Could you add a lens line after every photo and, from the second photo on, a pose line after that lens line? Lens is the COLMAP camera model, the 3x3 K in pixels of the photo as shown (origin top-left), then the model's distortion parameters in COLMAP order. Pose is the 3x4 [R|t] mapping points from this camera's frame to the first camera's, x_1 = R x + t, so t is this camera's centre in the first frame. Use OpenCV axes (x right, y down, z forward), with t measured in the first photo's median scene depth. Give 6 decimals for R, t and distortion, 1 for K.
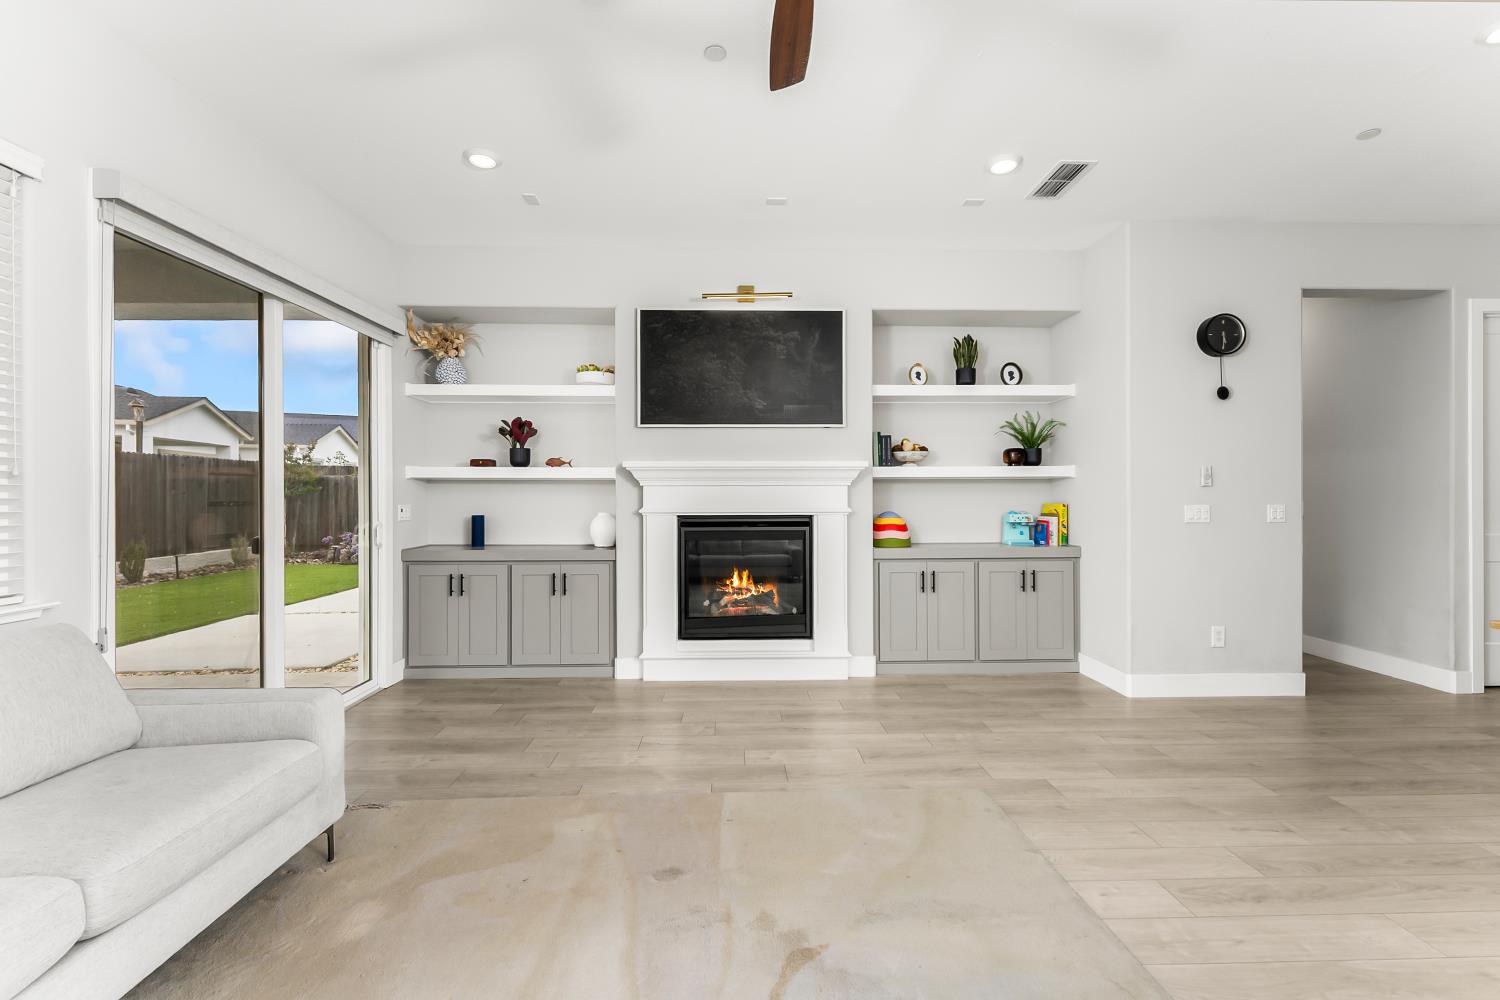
lens RADIAL K [[604.3, 0, 742.9], [0, 604.3, 496.3], [0, 0, 1]] dist [0.000058, -0.000139]
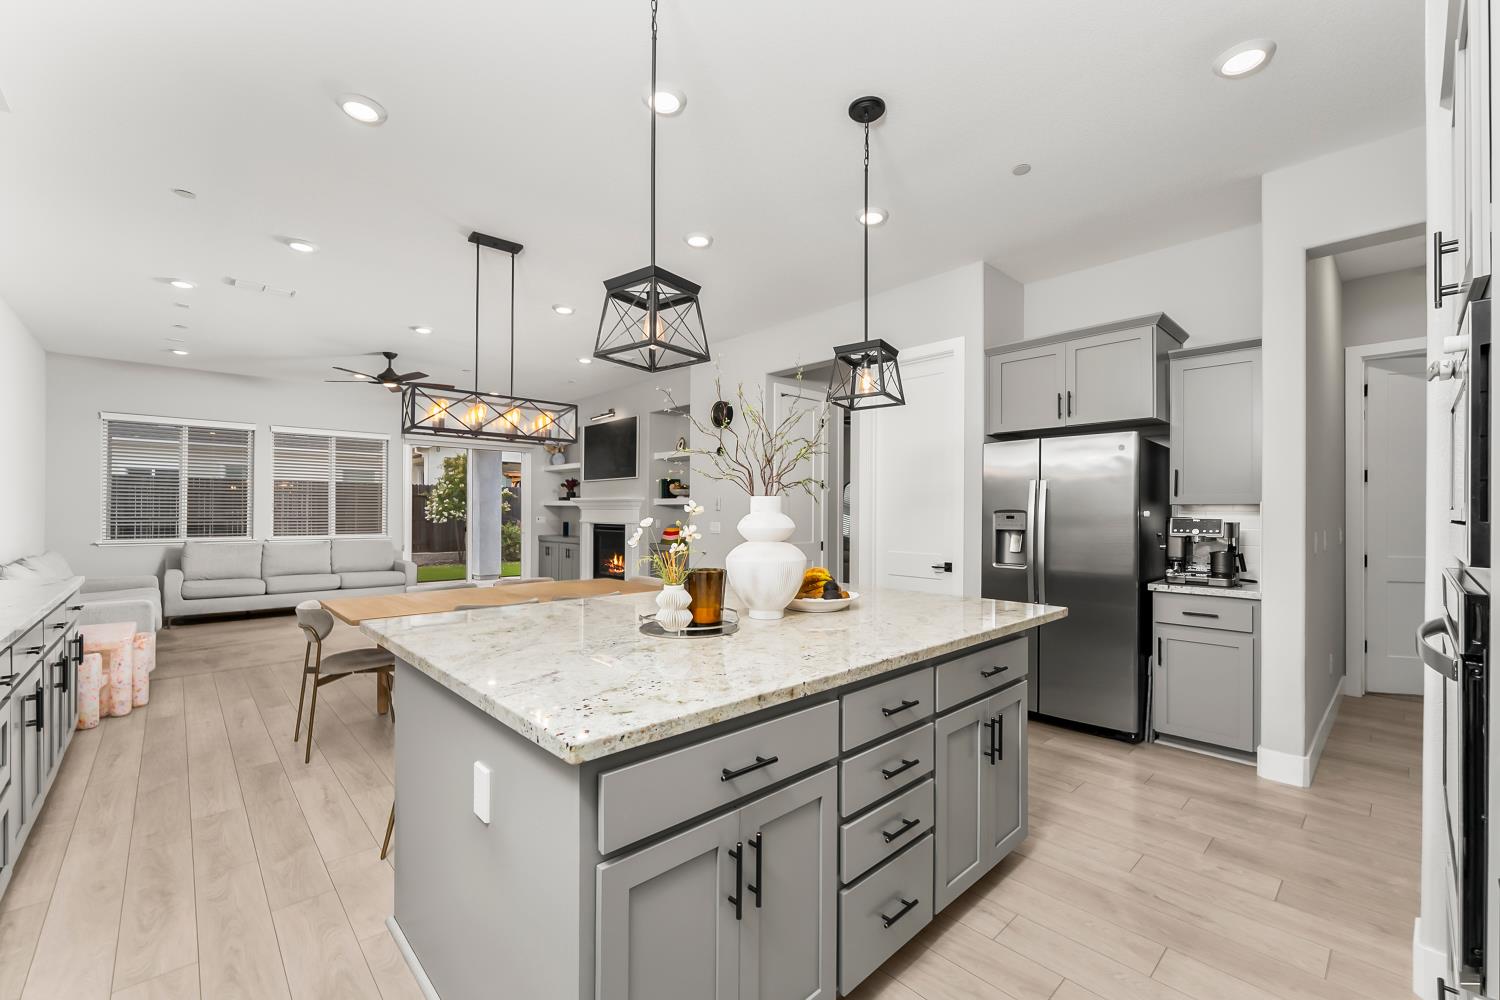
lens RADIAL K [[615.8, 0, 731.7], [0, 615.8, 505.6], [0, 0, 1]] dist [0.013127, 0.000022]
pose [[0.650488, -0.001339, -0.759516, 1.785388], [-0.011051, 0.999876, -0.011227, -0.010992], [0.759436, 0.015696, 0.650392, -0.014802]]
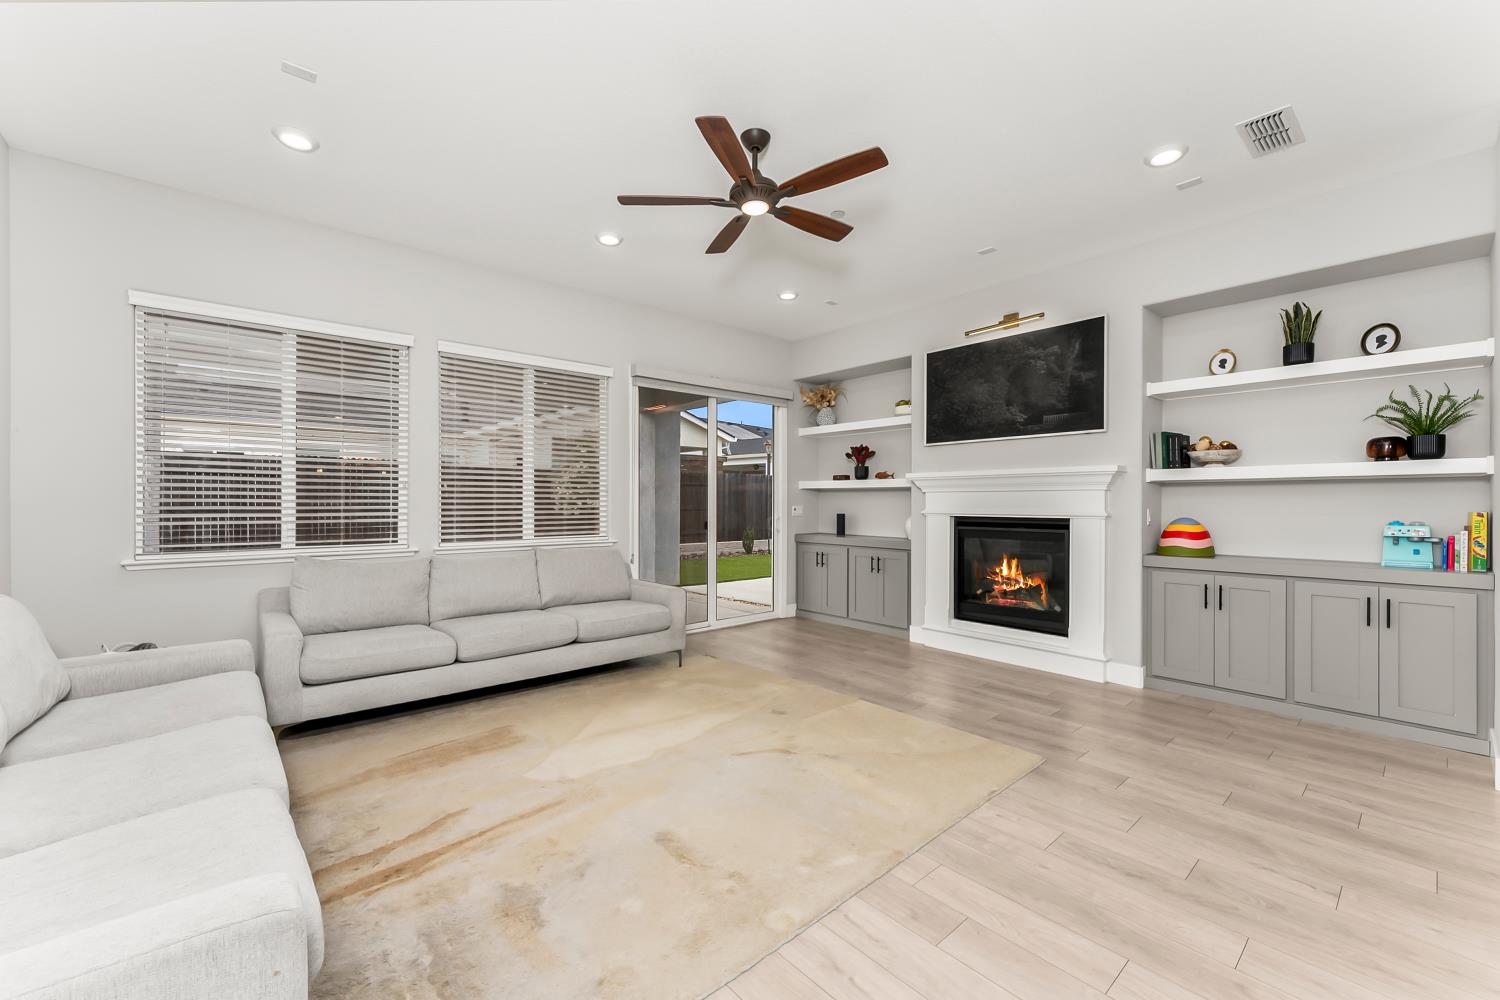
lens RADIAL K [[595.7, 0, 745.7], [0, 595.7, 501.2], [0, 0, 1]] dist [-0.001281, -0.000185]
pose [[0.637028, 0.002025, -0.770838, 0.541955], [-0.005251, 0.999985, -0.001712, 0.005706], [0.770822, 0.005139, 0.637029, -0.086958]]
